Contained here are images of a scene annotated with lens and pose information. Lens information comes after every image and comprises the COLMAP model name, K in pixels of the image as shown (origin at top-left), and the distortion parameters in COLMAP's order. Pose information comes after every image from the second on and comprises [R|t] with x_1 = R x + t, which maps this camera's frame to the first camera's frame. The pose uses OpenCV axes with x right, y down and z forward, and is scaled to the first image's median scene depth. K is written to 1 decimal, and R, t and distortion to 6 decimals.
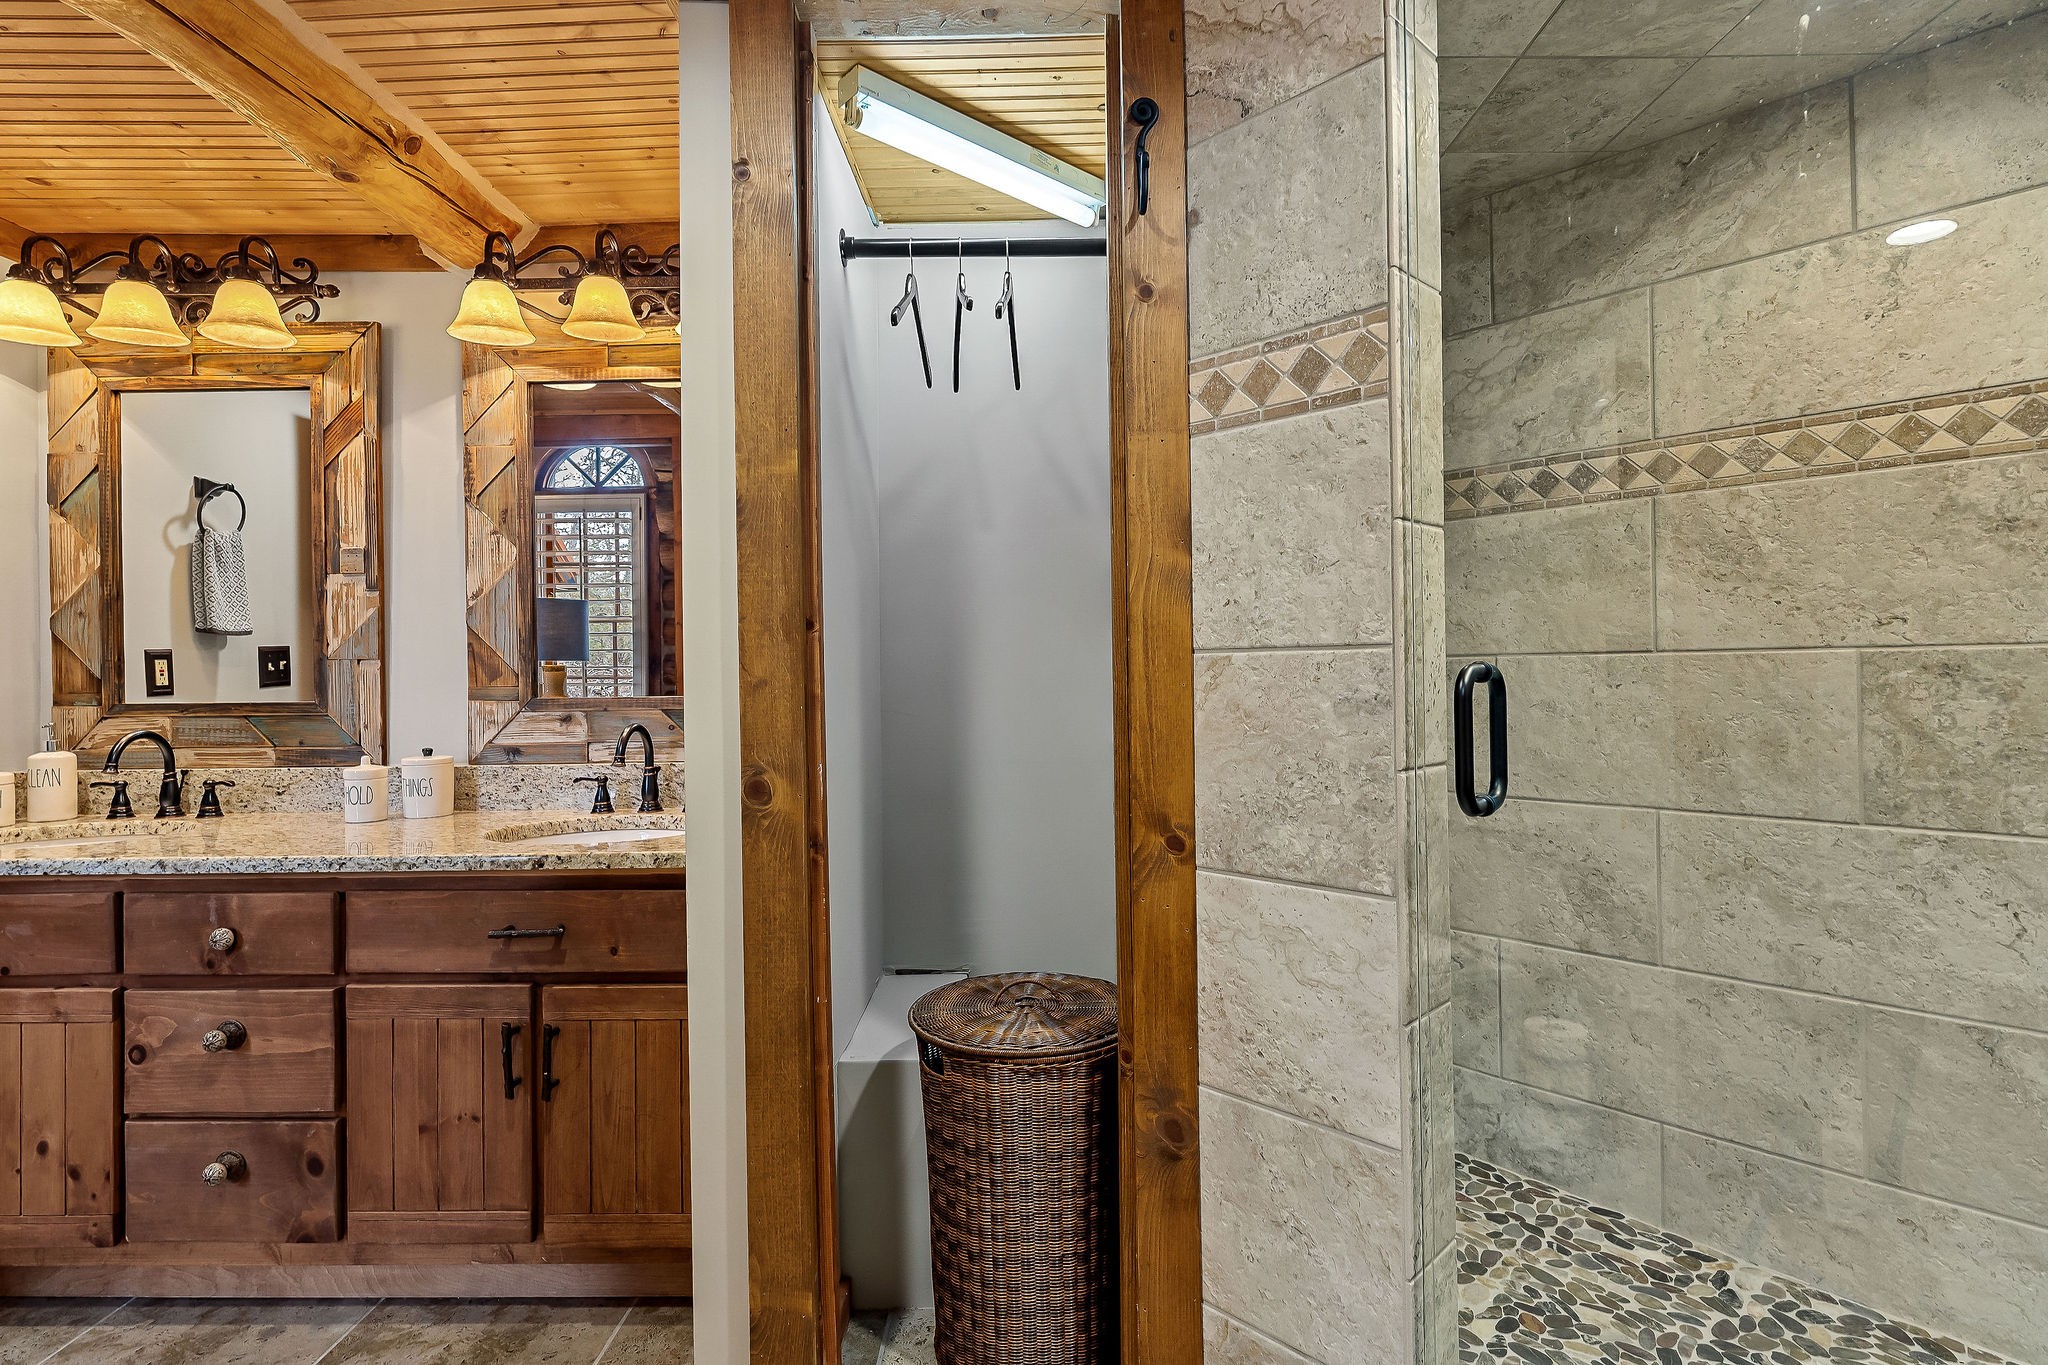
lens RADIAL K [[1059.8, 0, 1022.8], [0, 1059.8, 667.9], [0, 0, 1]] dist [-0.002075, -0.000287]
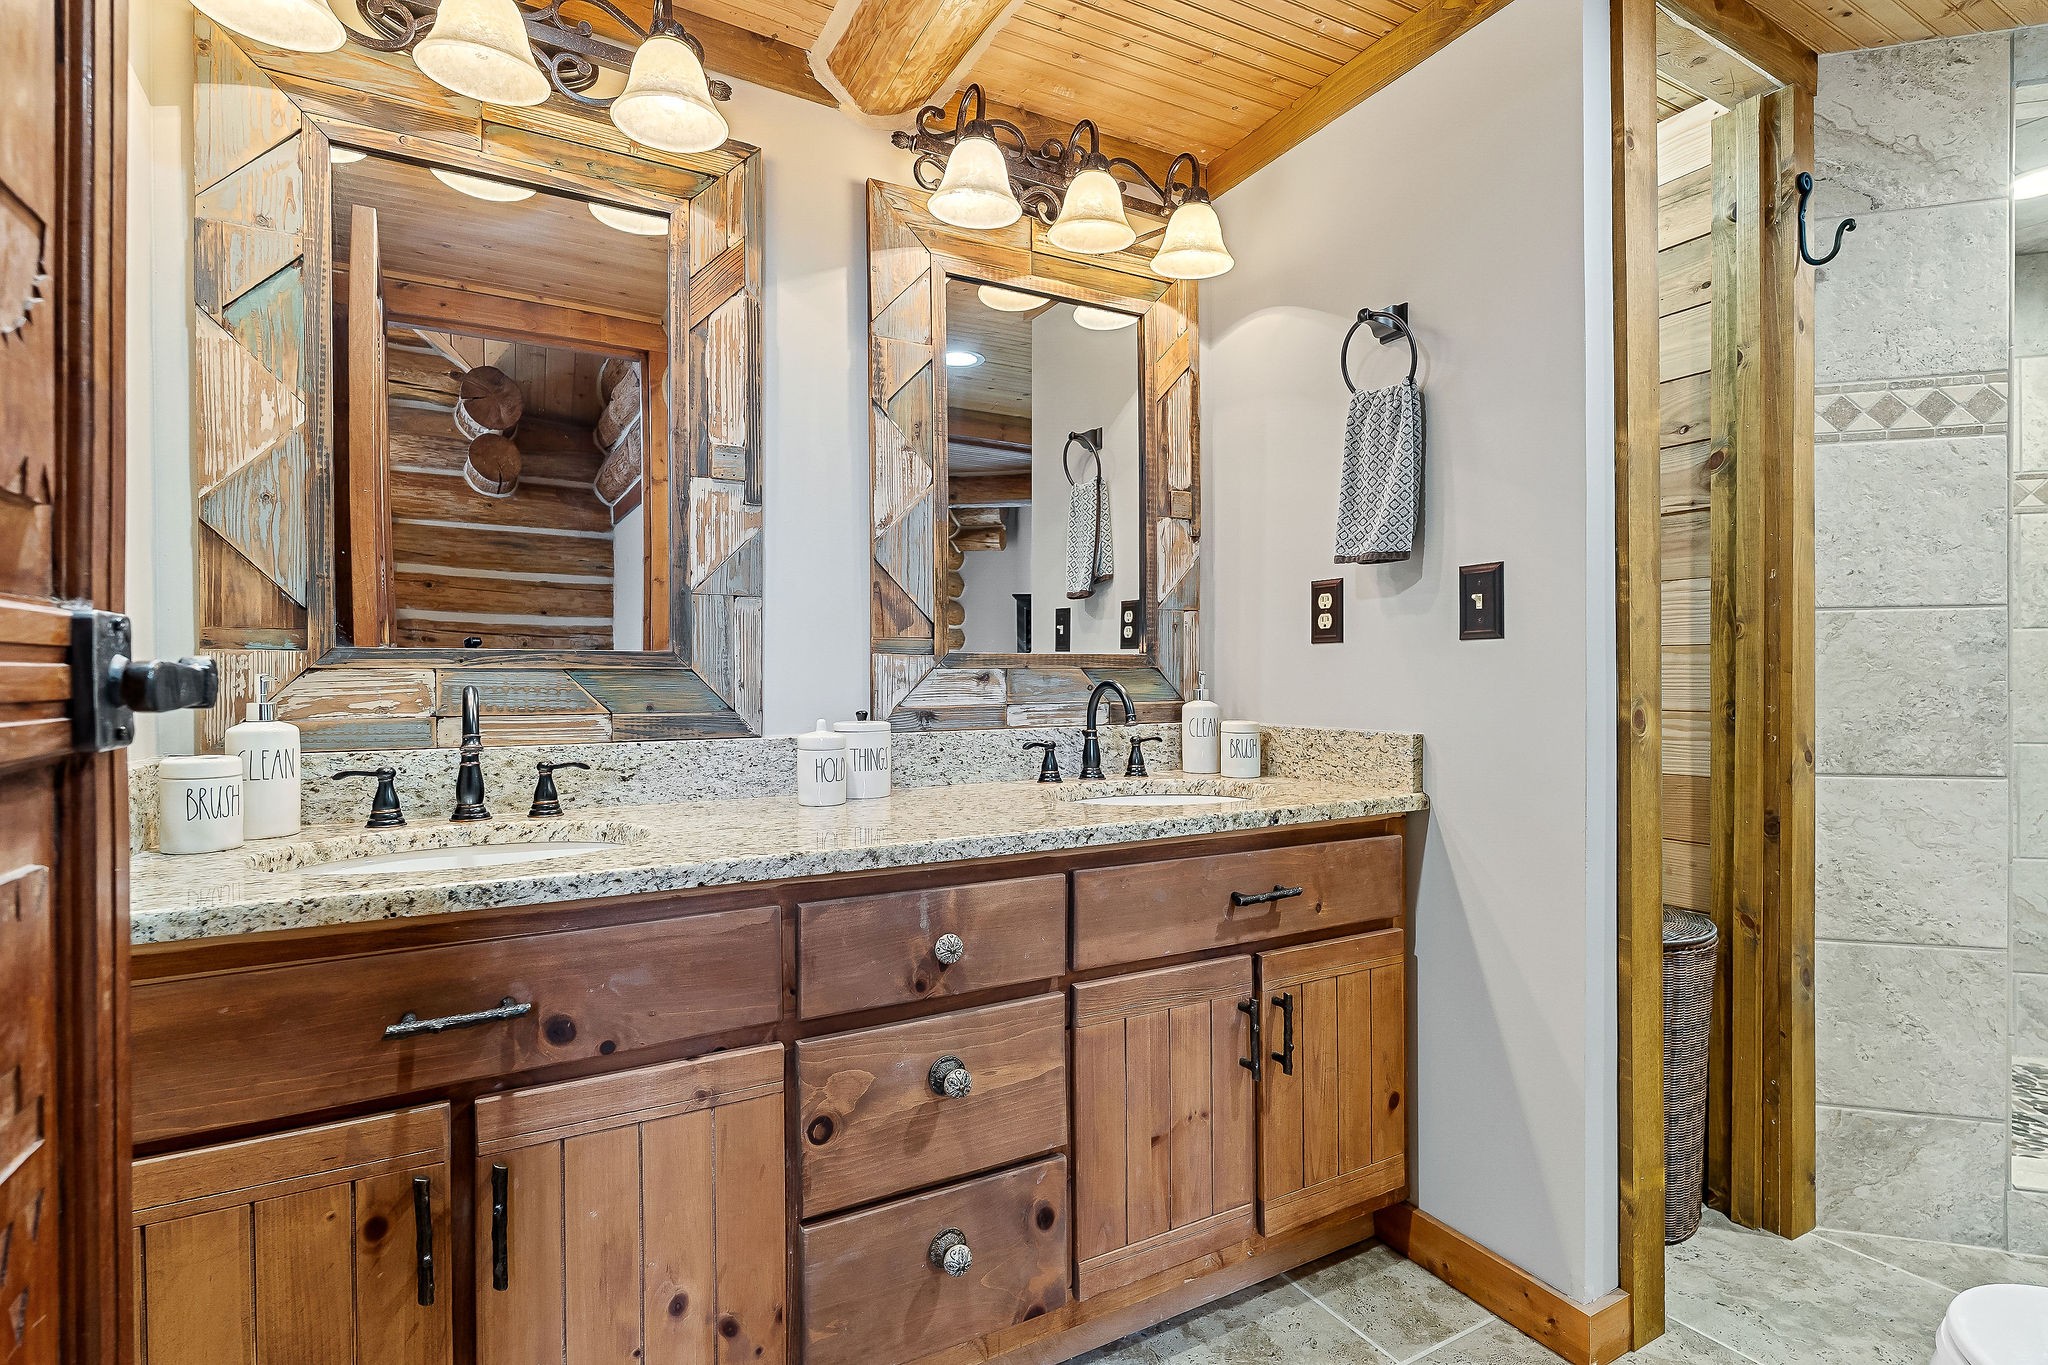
lens RADIAL K [[1033.3, 0, 1027.1], [0, 1033.3, 694.7], [0, 0, 1]] dist [-0.002821, 0.000155]
pose [[0.850201, 0.001077, 0.526457, -1.090237], [-0.007939, 0.999910, 0.010774, 0.068658], [-0.526398, -0.013340, 0.850134, 0.351840]]
